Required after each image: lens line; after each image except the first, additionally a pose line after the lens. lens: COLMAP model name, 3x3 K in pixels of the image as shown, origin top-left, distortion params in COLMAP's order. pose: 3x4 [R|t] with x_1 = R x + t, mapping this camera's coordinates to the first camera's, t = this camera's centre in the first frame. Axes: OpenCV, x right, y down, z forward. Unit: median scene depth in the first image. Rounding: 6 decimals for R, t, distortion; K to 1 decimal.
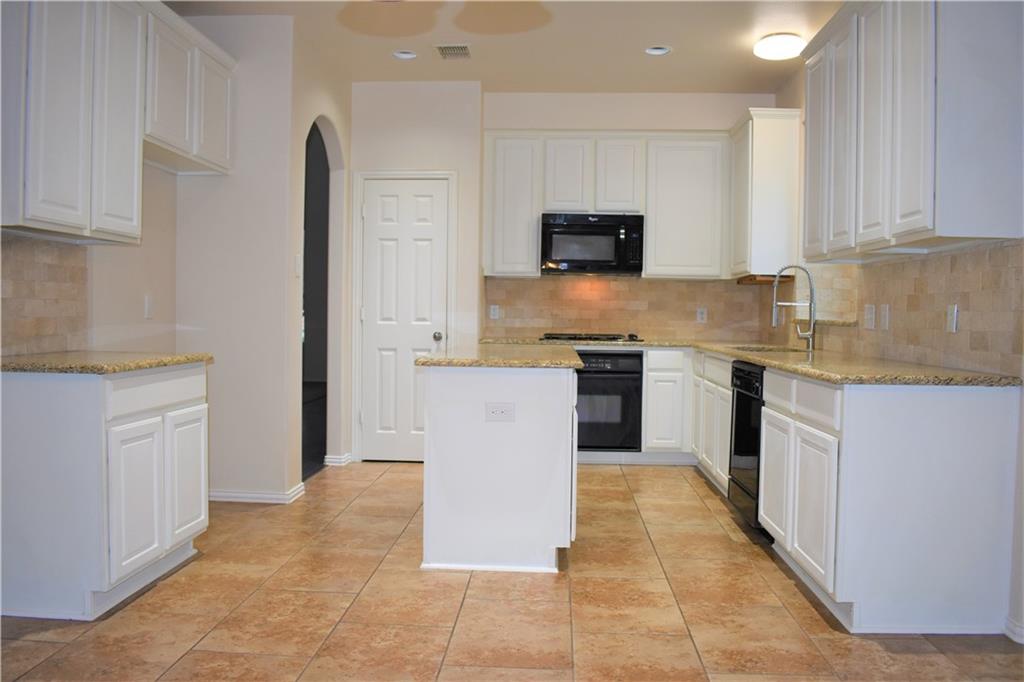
lens RADIAL K [[821.6, 0, 509.5], [0, 821.6, 344.4], [0, 0, 1]] dist [-0.095150, 0.017450]
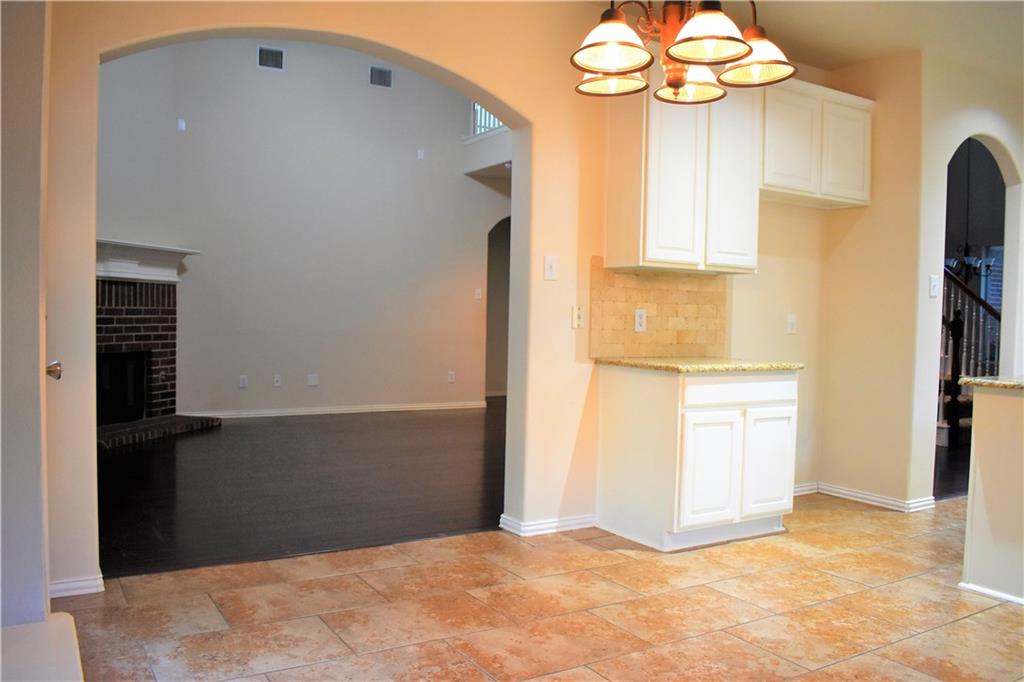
lens RADIAL K [[821.6, 0, 512.1], [0, 821.6, 345.4], [0, 0, 1]] dist [-0.095150, 0.017450]
pose [[0.566636, 0.030674, -0.823397, 0.378772], [-0.046197, 0.998918, 0.005422, -0.002942], [0.822672, 0.034966, 0.567440, -0.021961]]
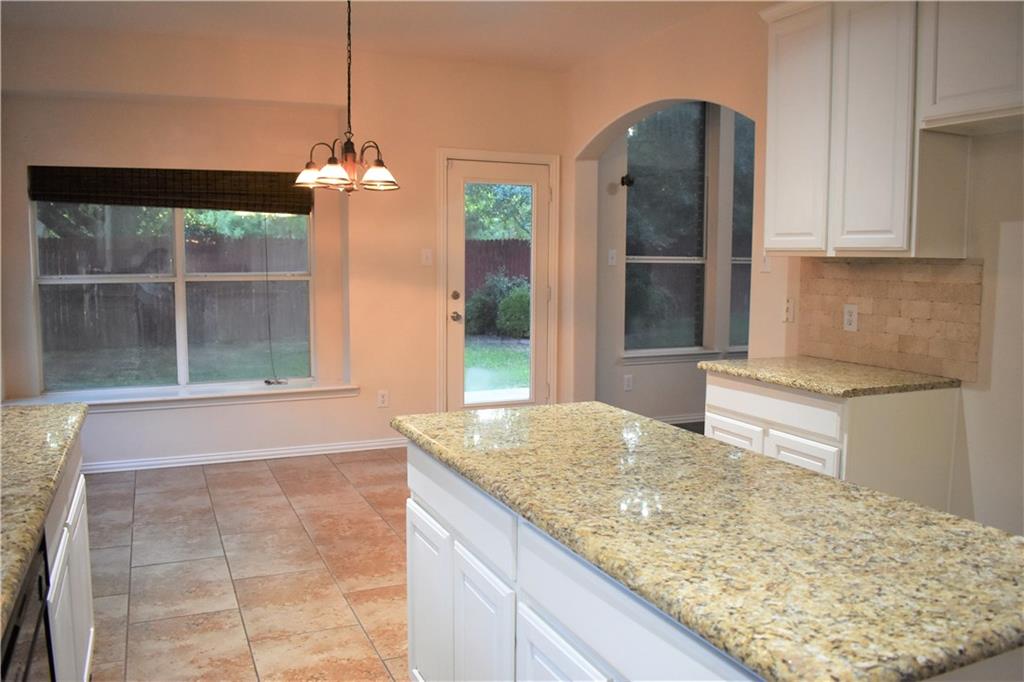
lens RADIAL K [[821.6, 0, 518.6], [0, 821.6, 341.5], [0, 0, 1]] dist [-0.095150, 0.017450]
pose [[-0.887489, 0.026320, -0.460076, 0.304271], [-0.037015, 0.991070, 0.128100, -0.133934], [0.459340, 0.130717, -0.878590, 1.613217]]
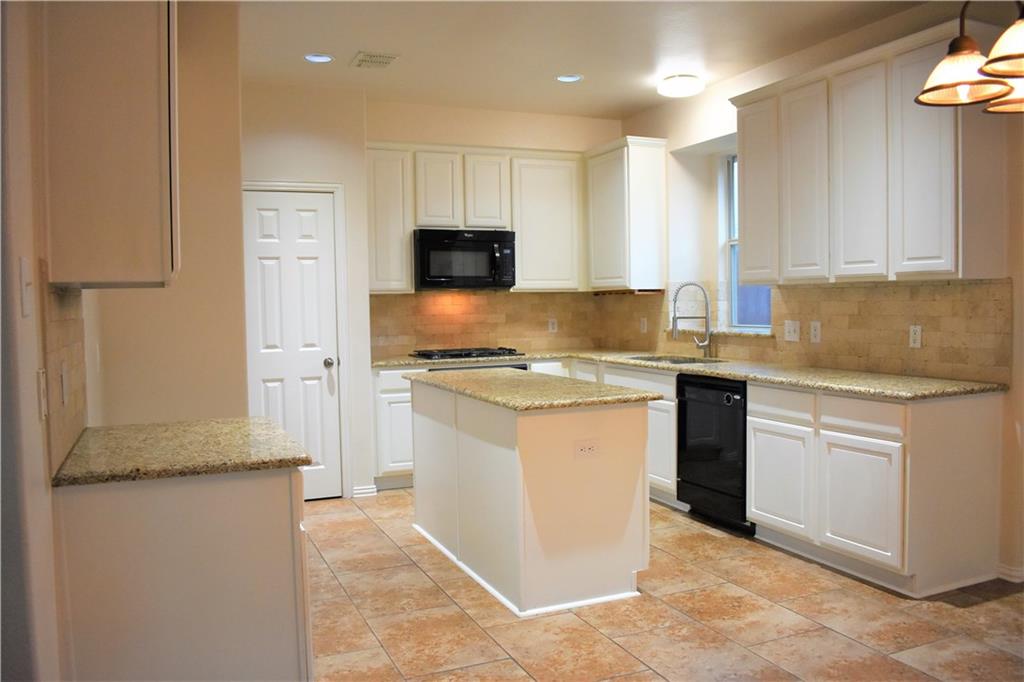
lens RADIAL K [[821.6, 0, 512.4], [0, 821.6, 344.3], [0, 0, 1]] dist [-0.095150, 0.017450]
pose [[0.894309, -0.052110, 0.444405, -0.533307], [0.045995, 0.998640, 0.024540, -0.074621], [-0.445079, -0.001506, 0.895490, 0.139723]]
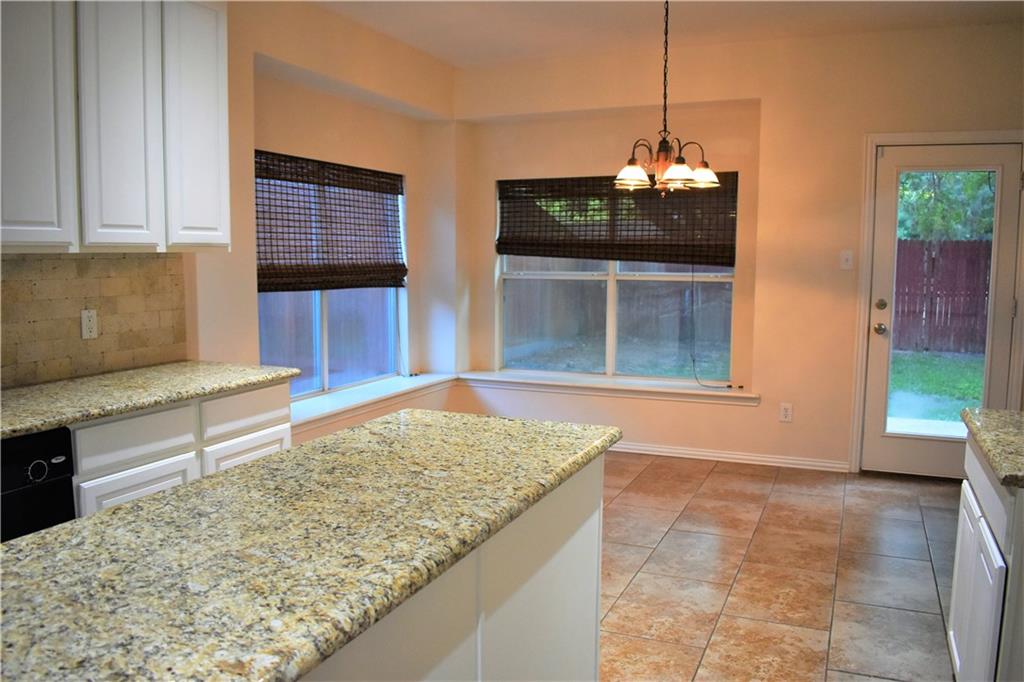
lens RADIAL K [[821.6, 0, 516.3], [0, 821.6, 345.5], [0, 0, 1]] dist [-0.095150, 0.017450]
pose [[-0.940548, -0.057638, 0.334734, -0.249388], [-0.006789, 0.988490, 0.151133, -0.147047], [-0.339592, 0.139876, -0.930114, 1.611907]]
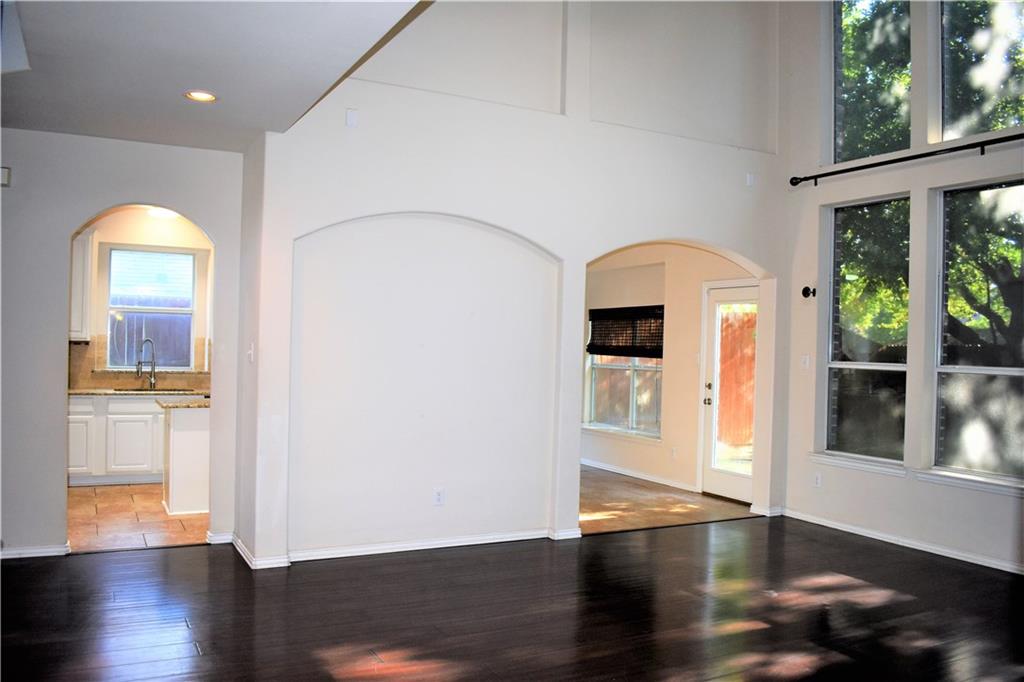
lens RADIAL K [[821.6, 0, 512.4], [0, 821.6, 341.1], [0, 0, 1]] dist [-0.095150, 0.017450]
pose [[-0.523823, -0.023588, 0.851500, -2.102950], [-0.004777, 0.999682, 0.024754, -0.190932], [-0.851814, 0.008899, -0.523769, 1.743761]]
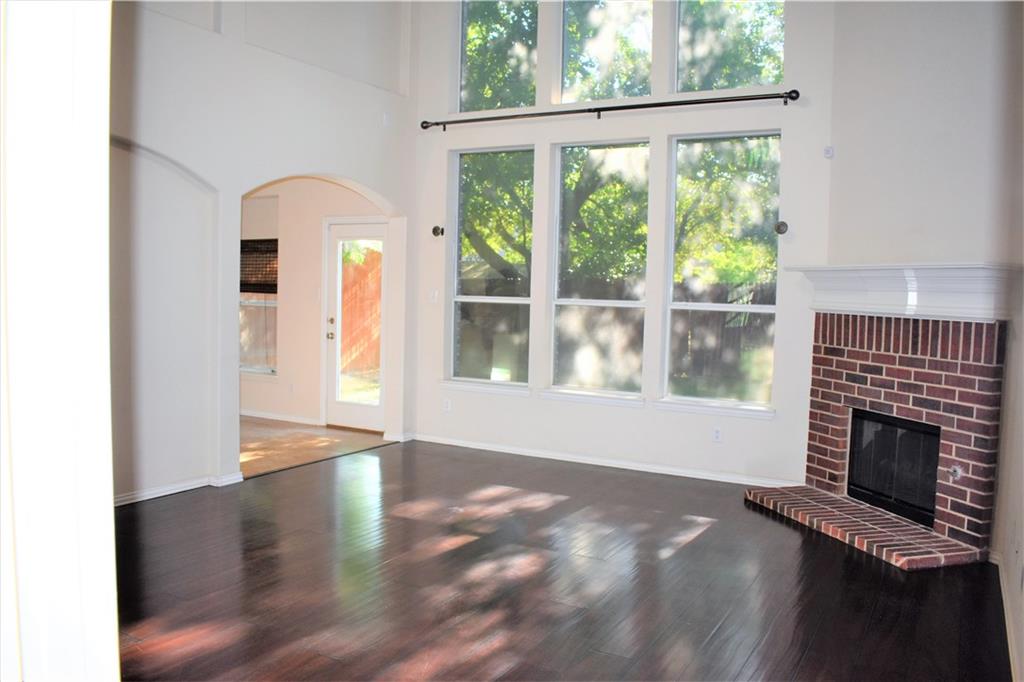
lens RADIAL K [[821.6, 0, 509.4], [0, 821.6, 346.0], [0, 0, 1]] dist [-0.095150, 0.017450]
pose [[-0.900166, -0.066978, 0.430365, -1.897851], [-0.023296, 0.994095, 0.105985, -0.198234], [-0.434923, 0.085379, -0.896411, 1.958460]]
